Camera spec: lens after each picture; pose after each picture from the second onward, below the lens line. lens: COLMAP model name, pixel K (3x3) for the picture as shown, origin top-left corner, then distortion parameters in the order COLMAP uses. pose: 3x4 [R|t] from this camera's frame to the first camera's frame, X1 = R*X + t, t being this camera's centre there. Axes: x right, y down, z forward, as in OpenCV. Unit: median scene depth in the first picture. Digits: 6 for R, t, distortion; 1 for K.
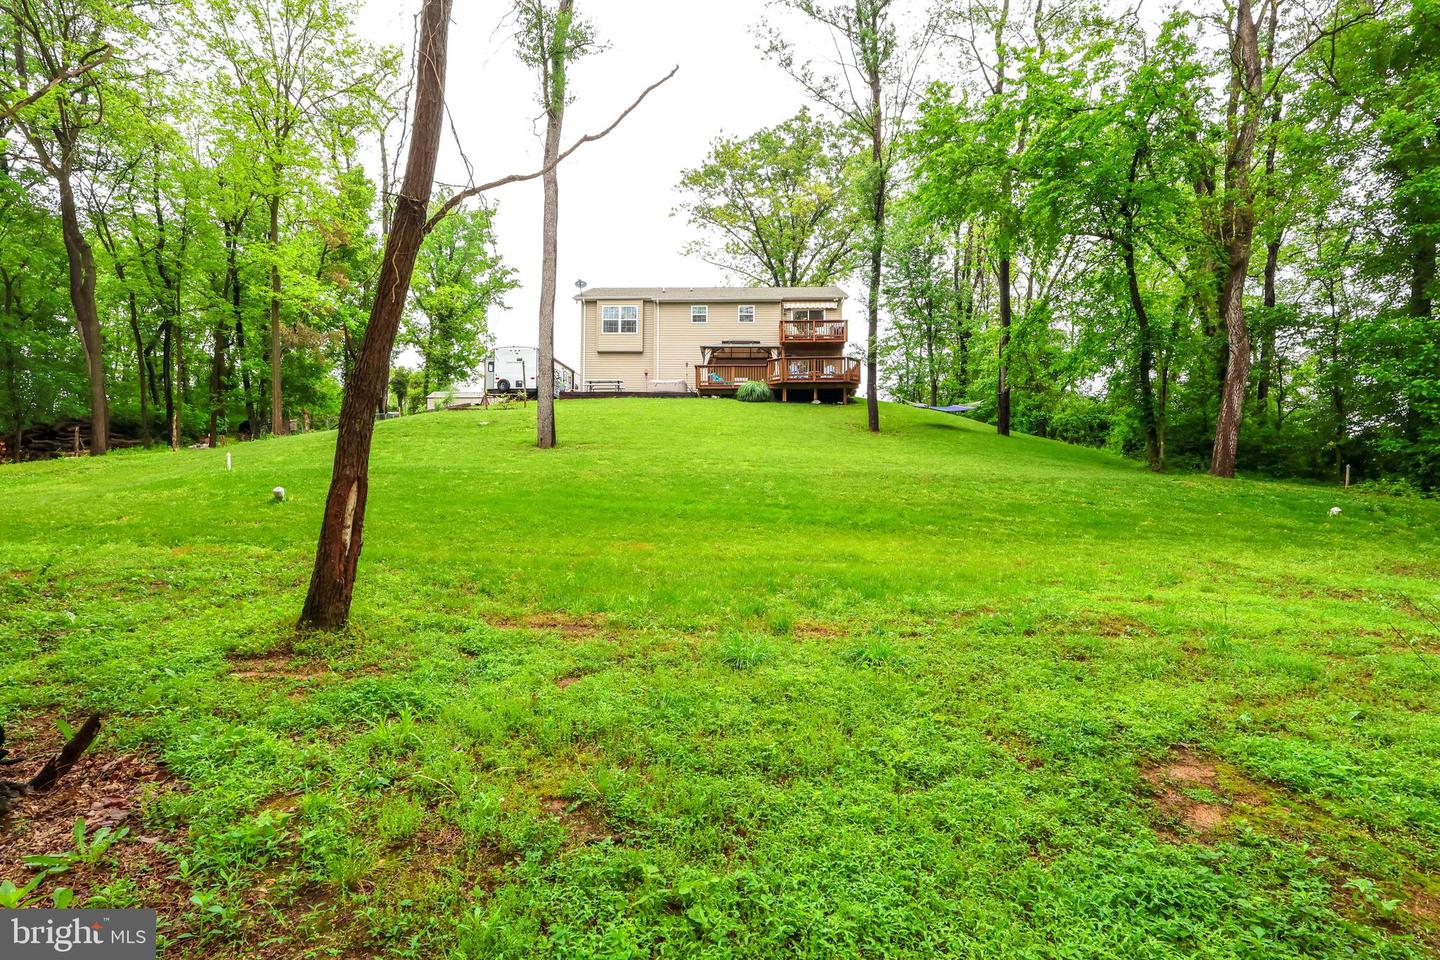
lens RADIAL K [[667.0, 0, 714.8], [0, 667.0, 482.4], [0, 0, 1]] dist [-0.000229, 0.000623]
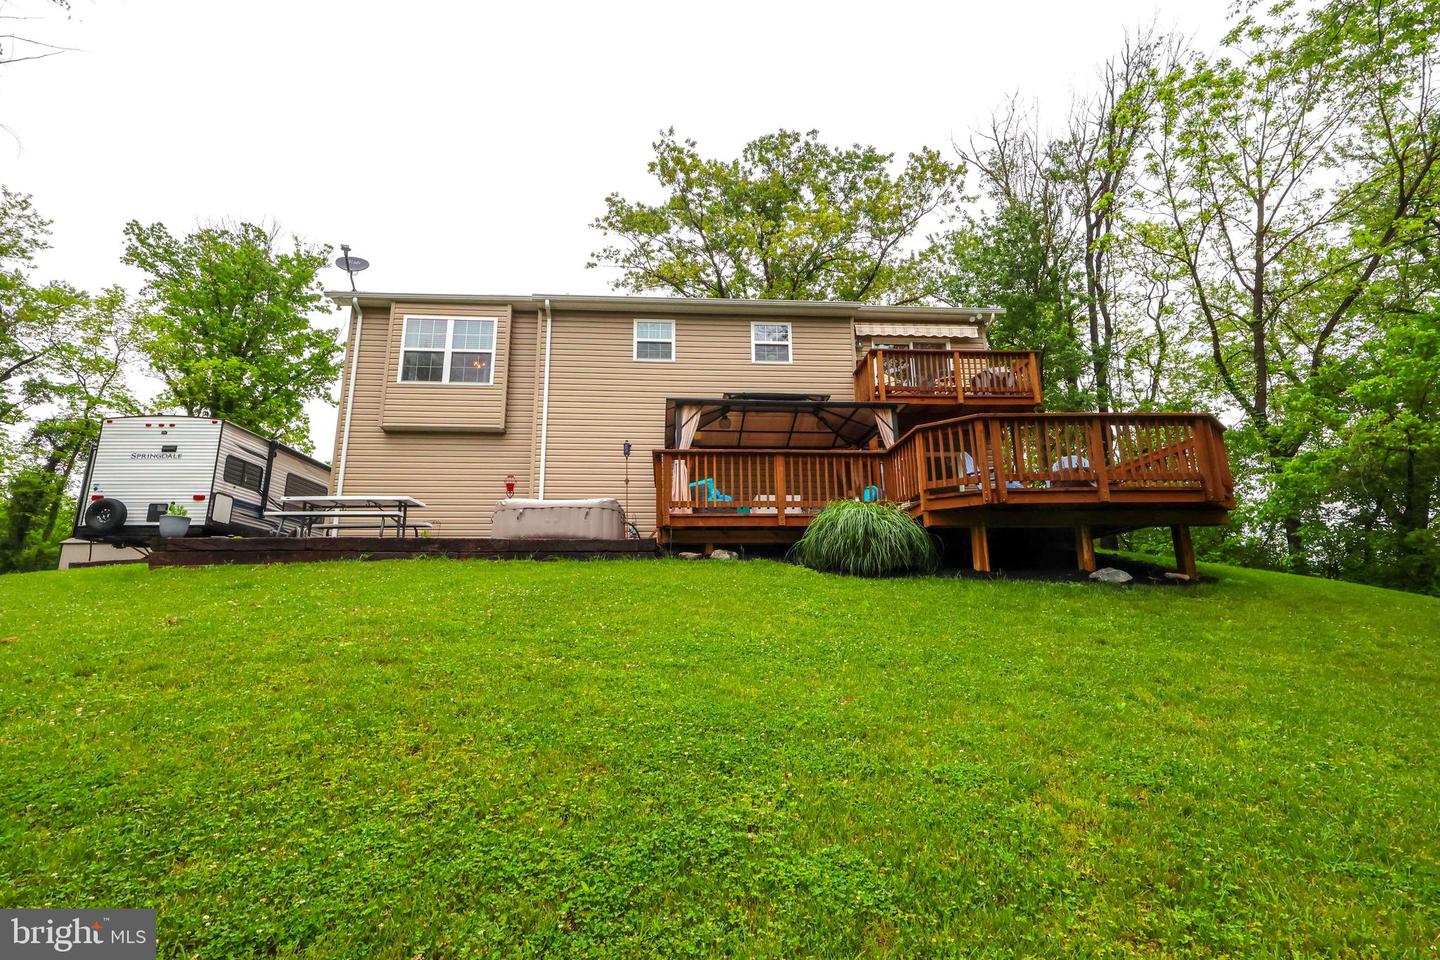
lens RADIAL K [[667.0, 0, 714.8], [0, 667.0, 482.4], [0, 0, 1]] dist [-0.000229, 0.000623]
pose [[0.992499, 0.009057, 0.121913, -0.034880], [0.015509, 0.979865, -0.199056, -0.090276], [-0.121261, 0.199454, 0.972375, 0.632277]]
